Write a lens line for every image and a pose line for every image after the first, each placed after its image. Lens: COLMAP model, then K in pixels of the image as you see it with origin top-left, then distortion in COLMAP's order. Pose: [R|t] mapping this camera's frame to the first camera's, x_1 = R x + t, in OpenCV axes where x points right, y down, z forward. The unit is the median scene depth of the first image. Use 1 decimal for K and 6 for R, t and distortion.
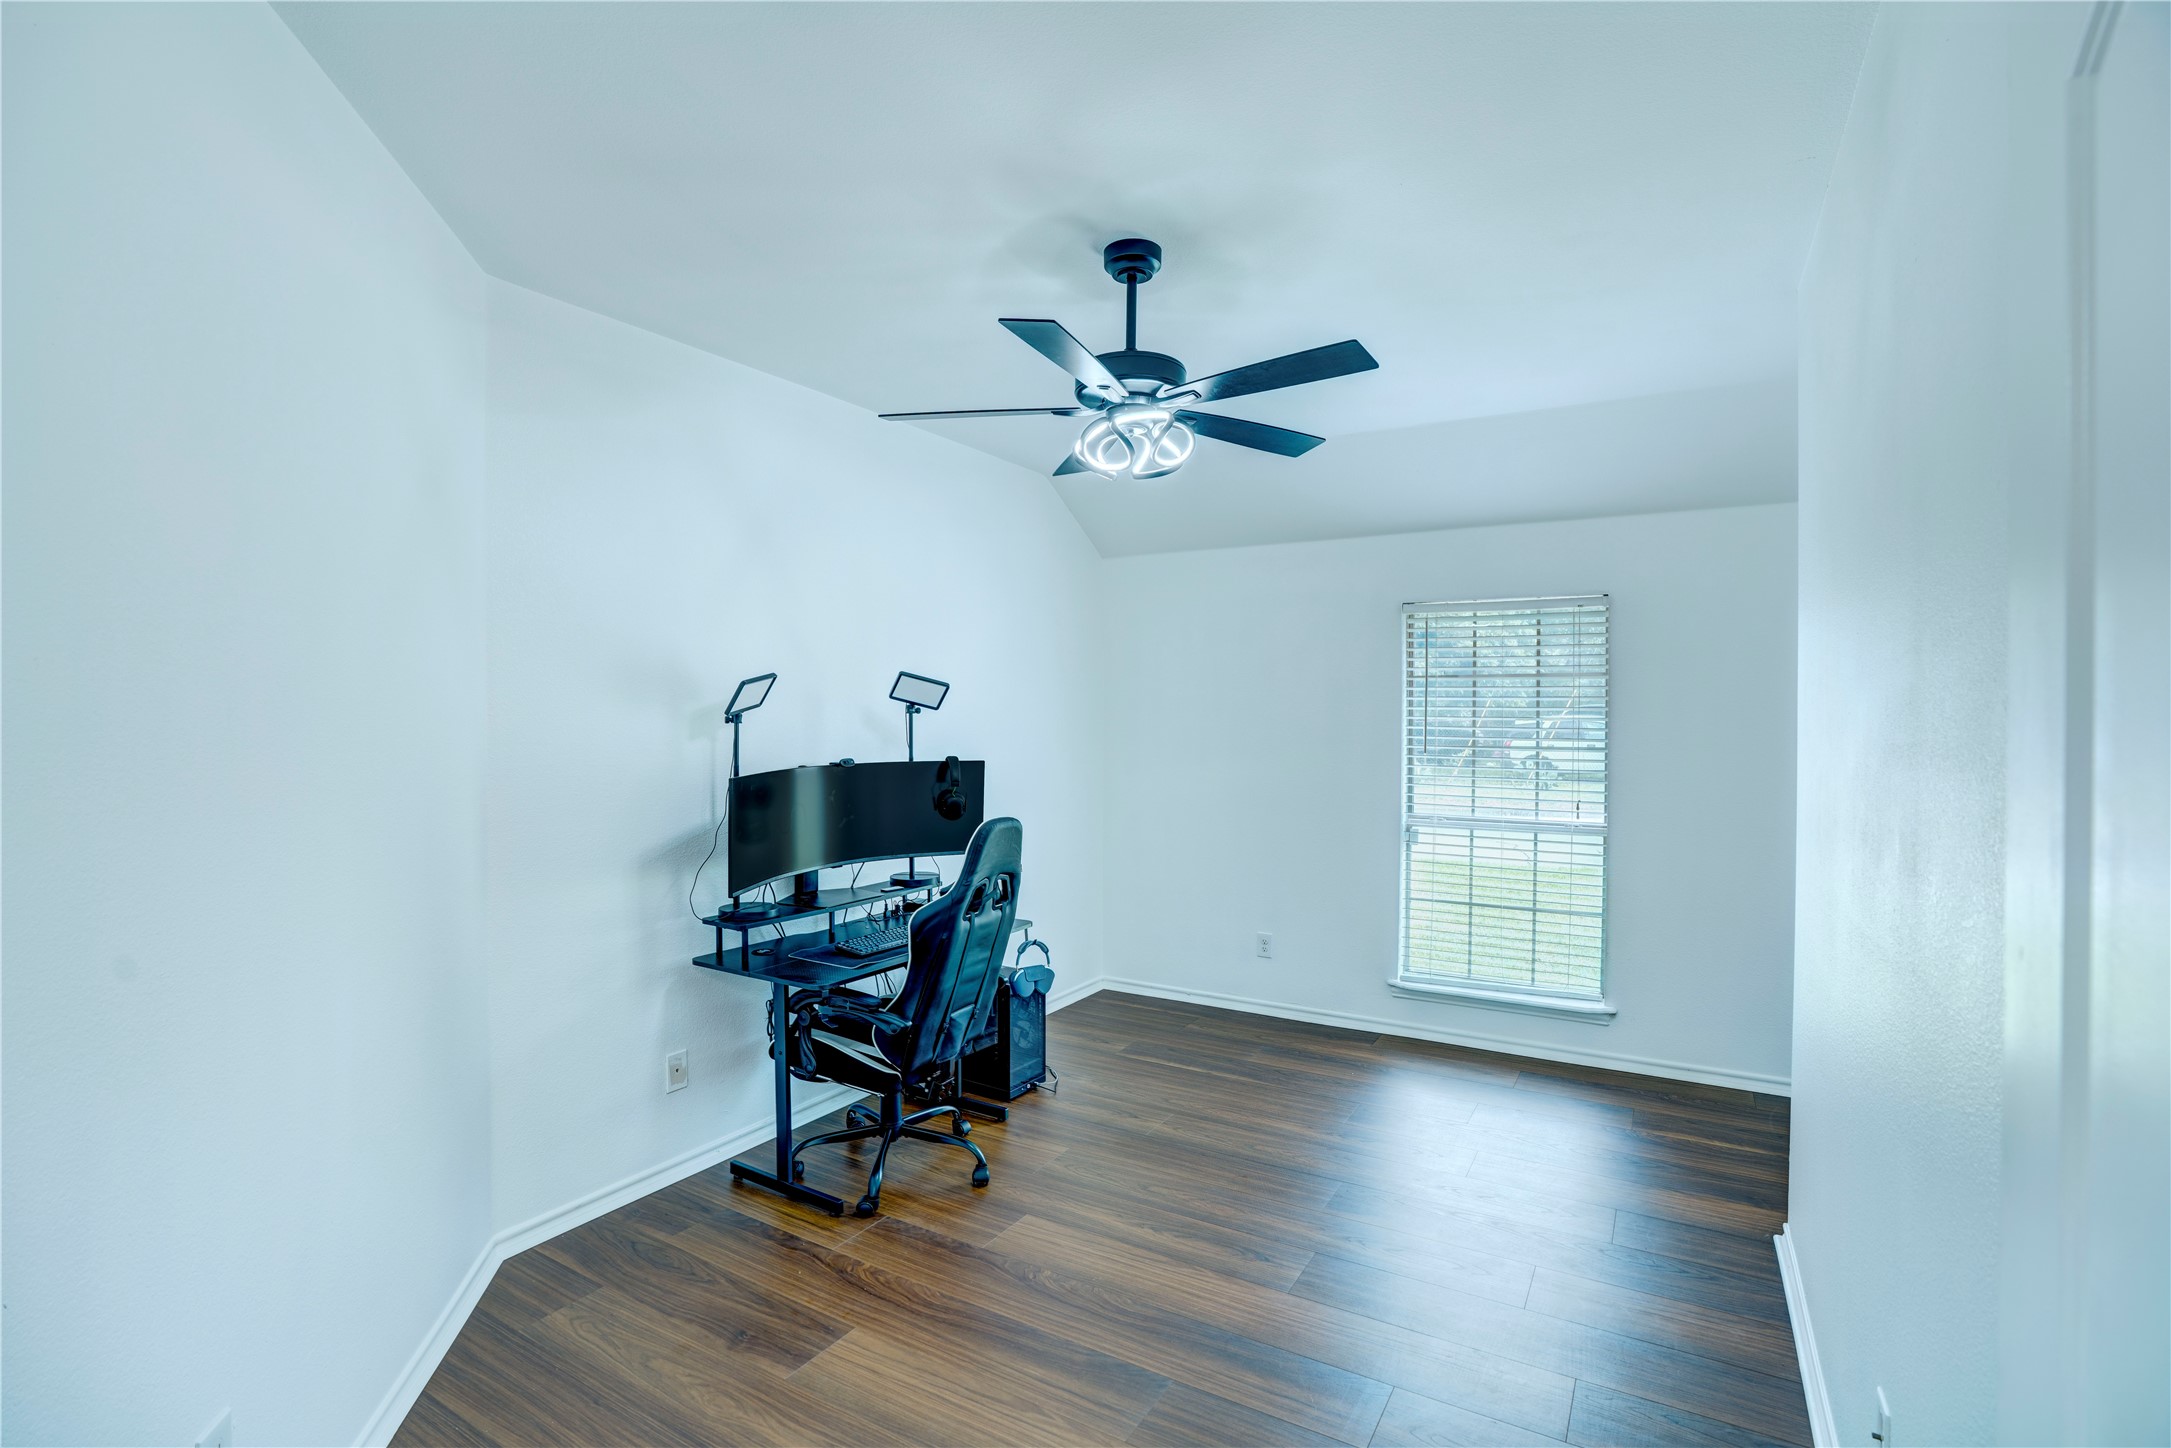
lens RADIAL K [[1017.6, 0, 1067.7], [0, 1017.6, 728.9], [0, 0, 1]] dist [-0.052611, 0.018645]
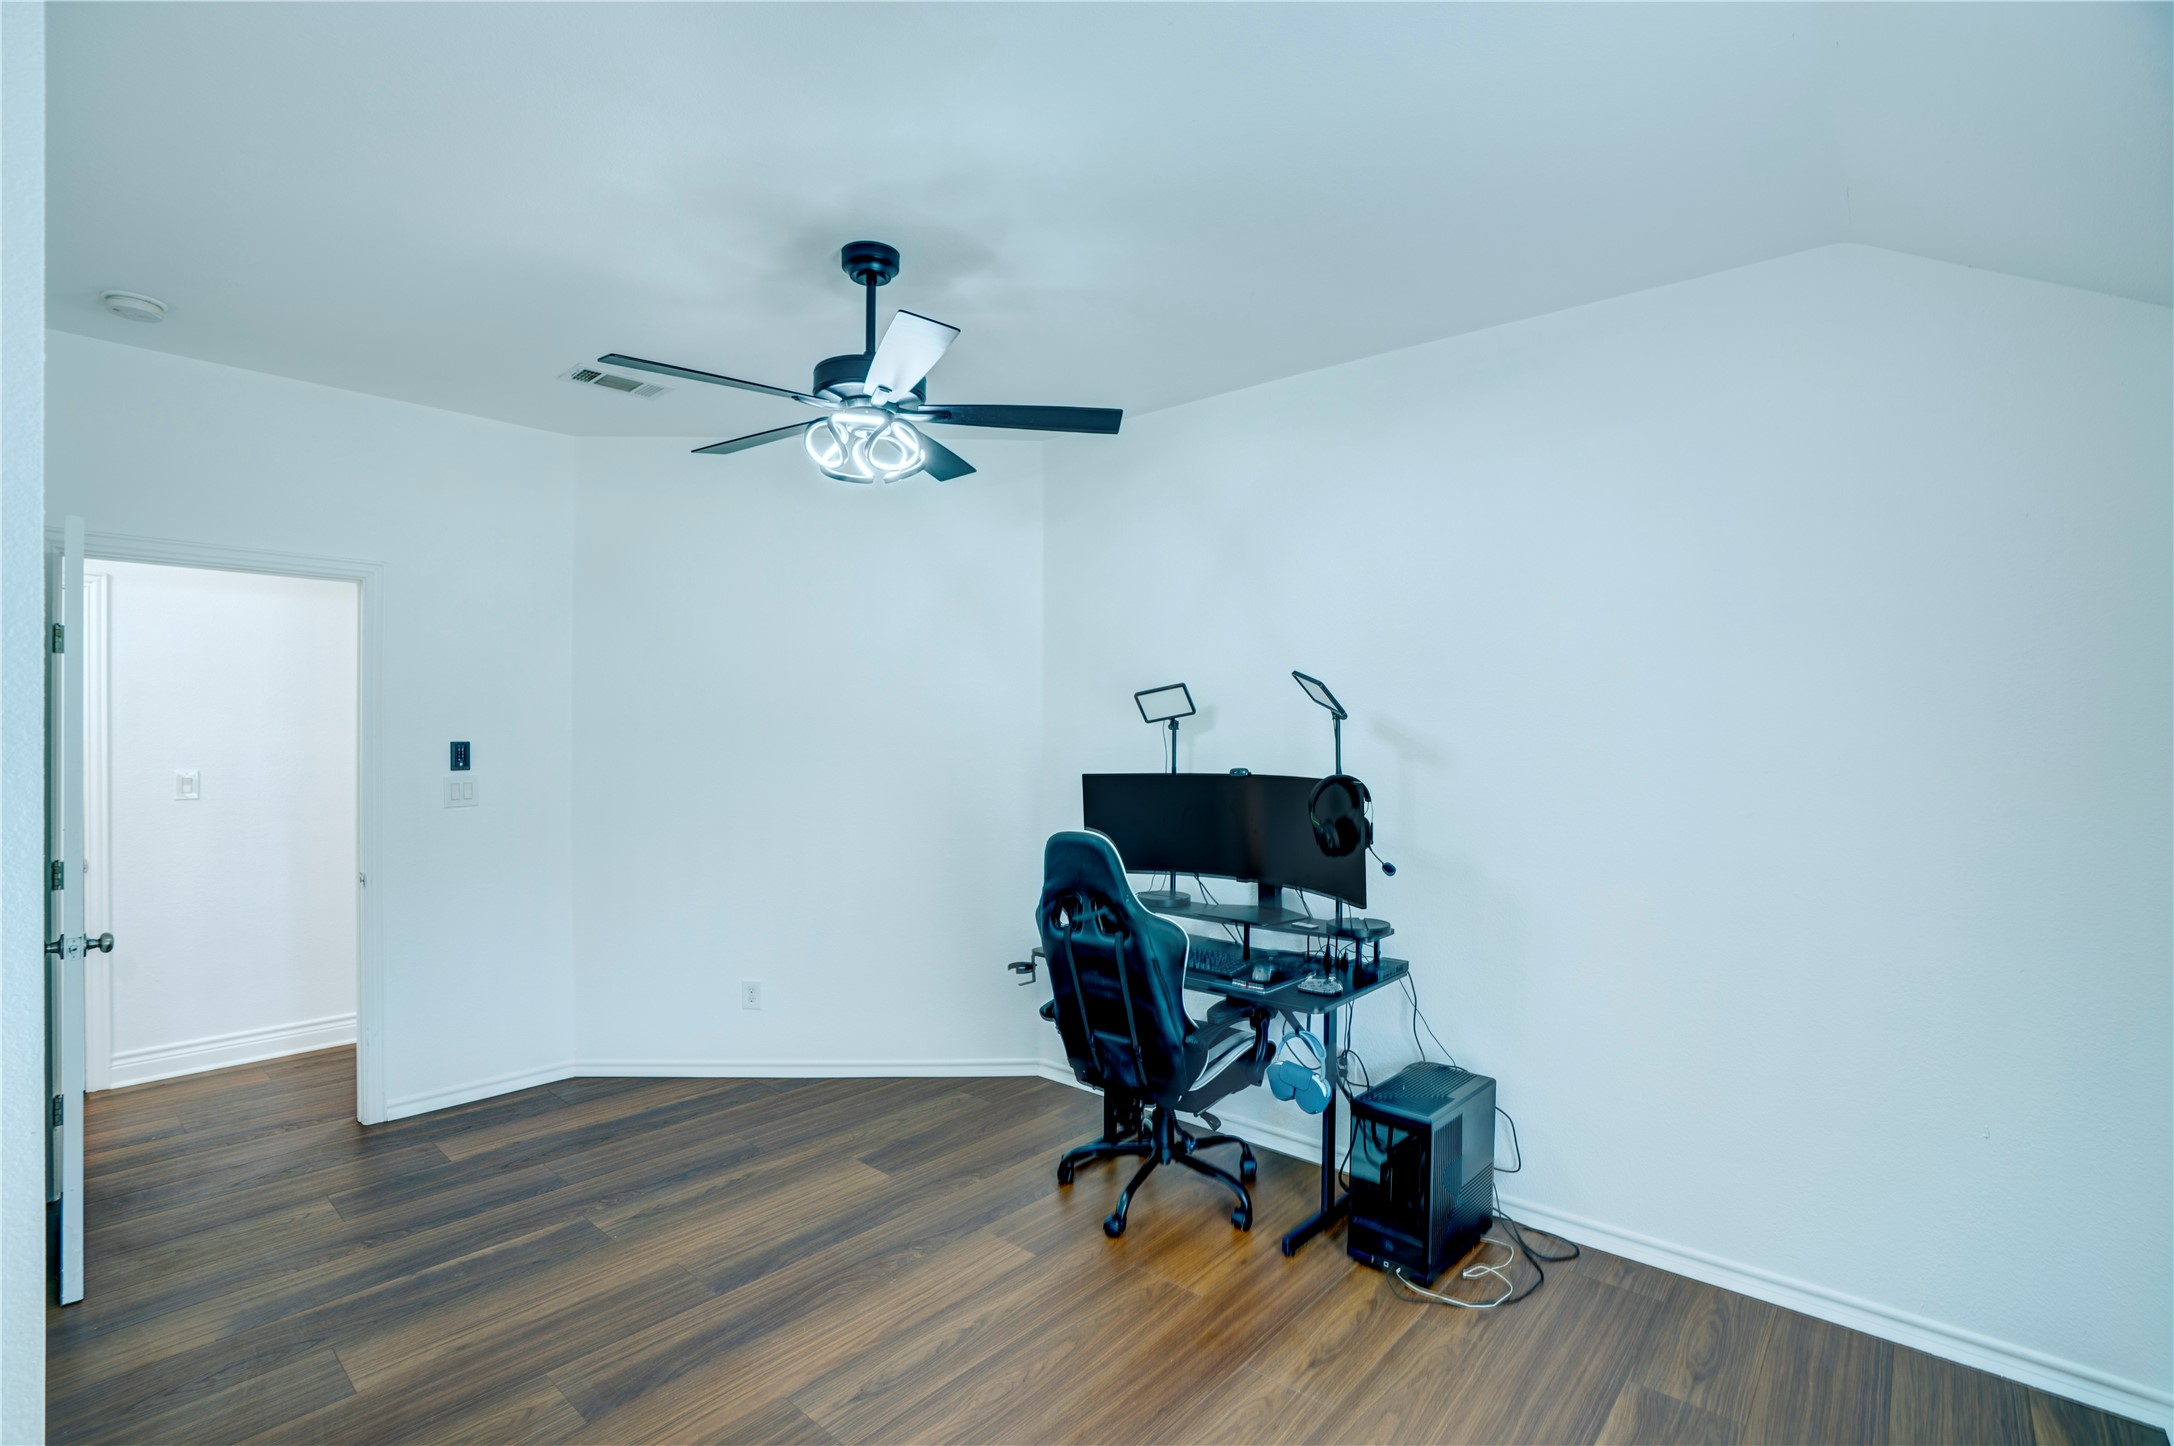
lens RADIAL K [[1019.0, 0, 1066.6], [0, 1019.0, 715.4], [0, 0, 1]] dist [-0.052611, 0.018645]
pose [[-0.203160, -0.009229, -0.979102, 0.783258], [0.000522, 0.999954, -0.009534, -0.011561], [0.979145, -0.002448, -0.203146, 1.088889]]
